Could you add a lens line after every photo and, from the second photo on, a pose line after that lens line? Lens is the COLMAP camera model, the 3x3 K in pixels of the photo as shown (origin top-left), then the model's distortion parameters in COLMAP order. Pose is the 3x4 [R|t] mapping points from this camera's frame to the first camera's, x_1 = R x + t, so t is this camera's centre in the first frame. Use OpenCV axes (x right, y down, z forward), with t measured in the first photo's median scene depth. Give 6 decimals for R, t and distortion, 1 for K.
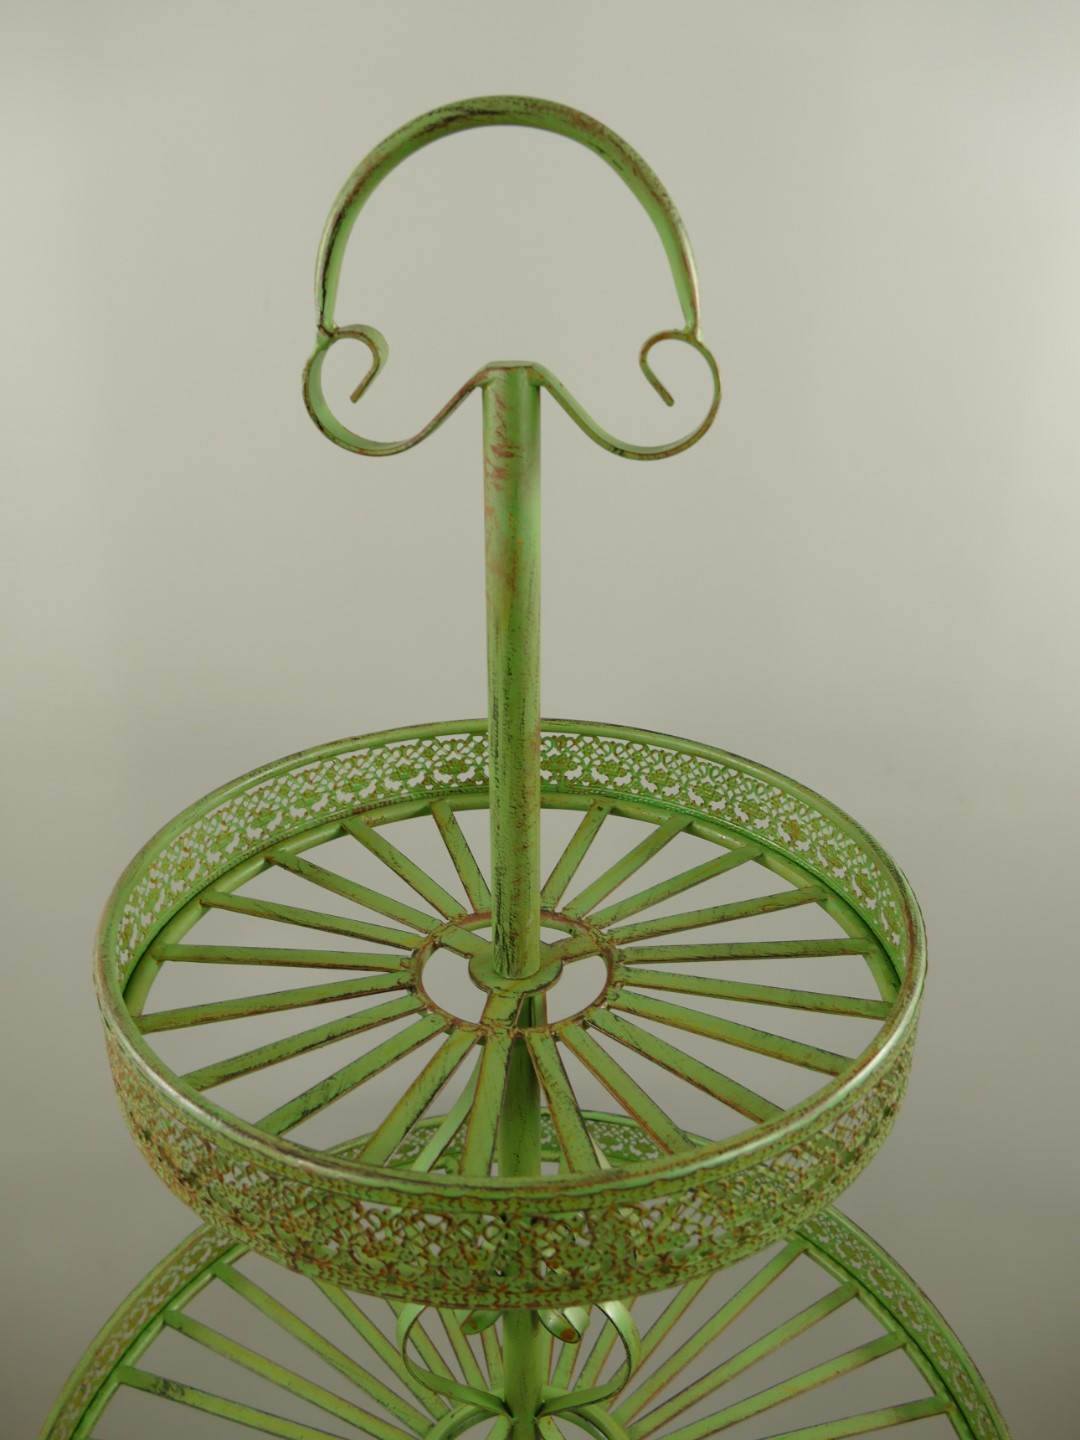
lens RADIAL K [[1157.8, 0, 540.0], [0, 1157.8, 720.0], [0, 0, 1]] dist [-0.018328, 0.008680]
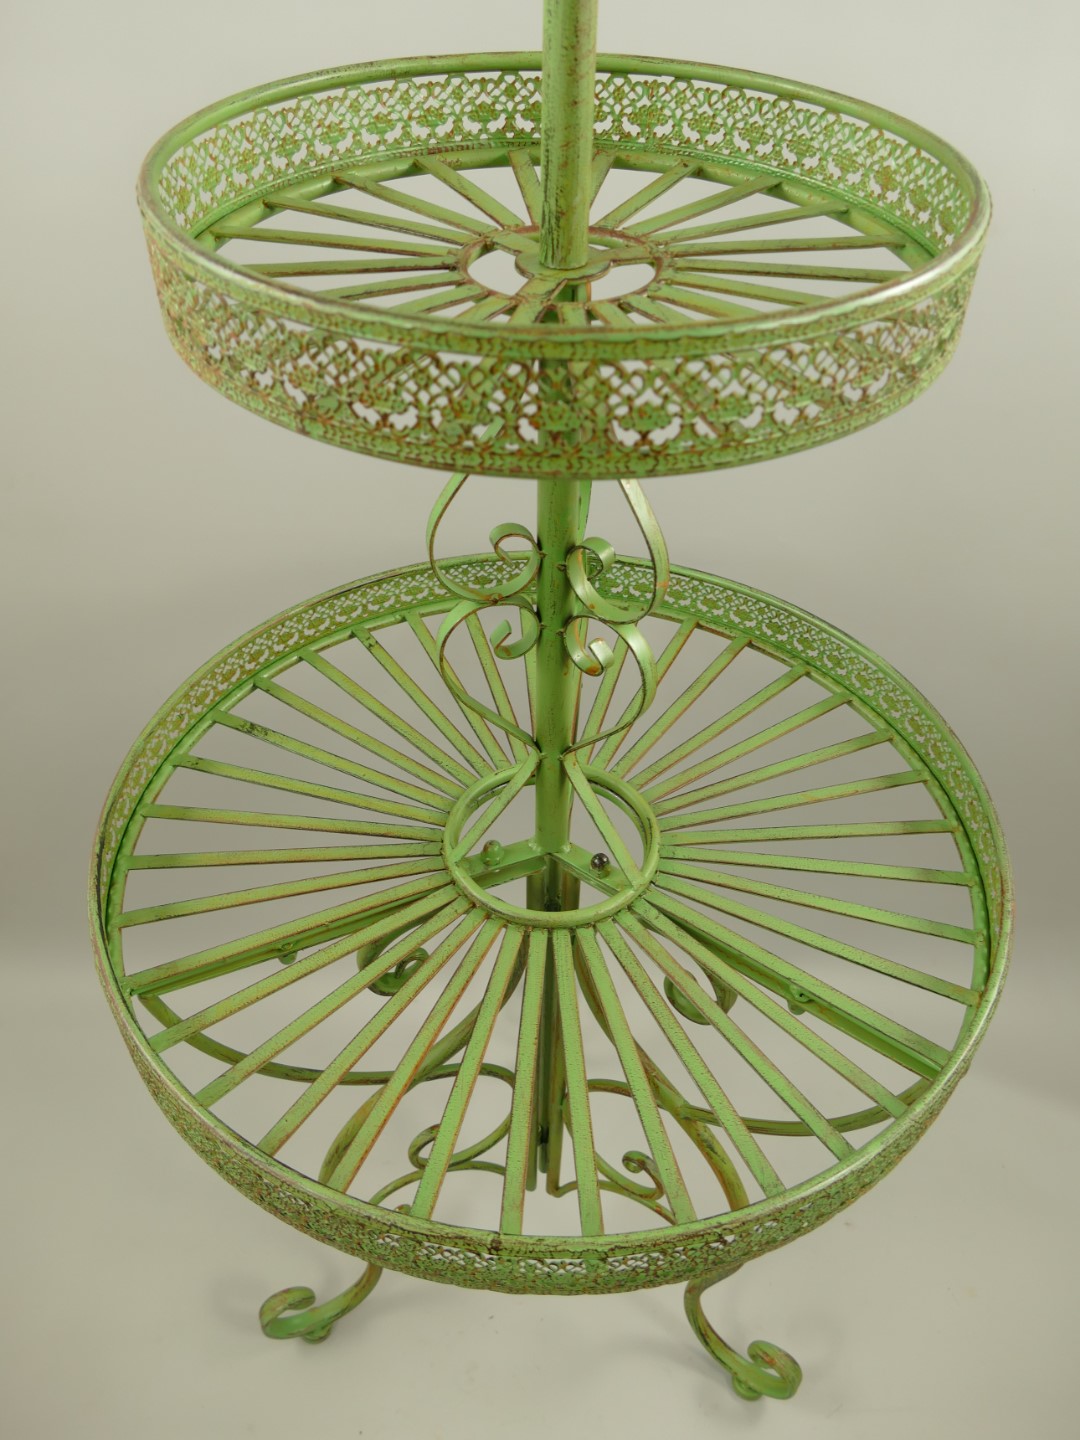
lens RADIAL K [[1157.8, 0, 540.0], [0, 1157.8, 720.0], [0, 0, 1]] dist [-0.018328, 0.008680]
pose [[0.987865, 0.114322, -0.105134, 0.138352], [-0.075167, 0.944263, 0.320497, 0.343377], [0.135914, -0.308705, 0.941397, -0.060474]]
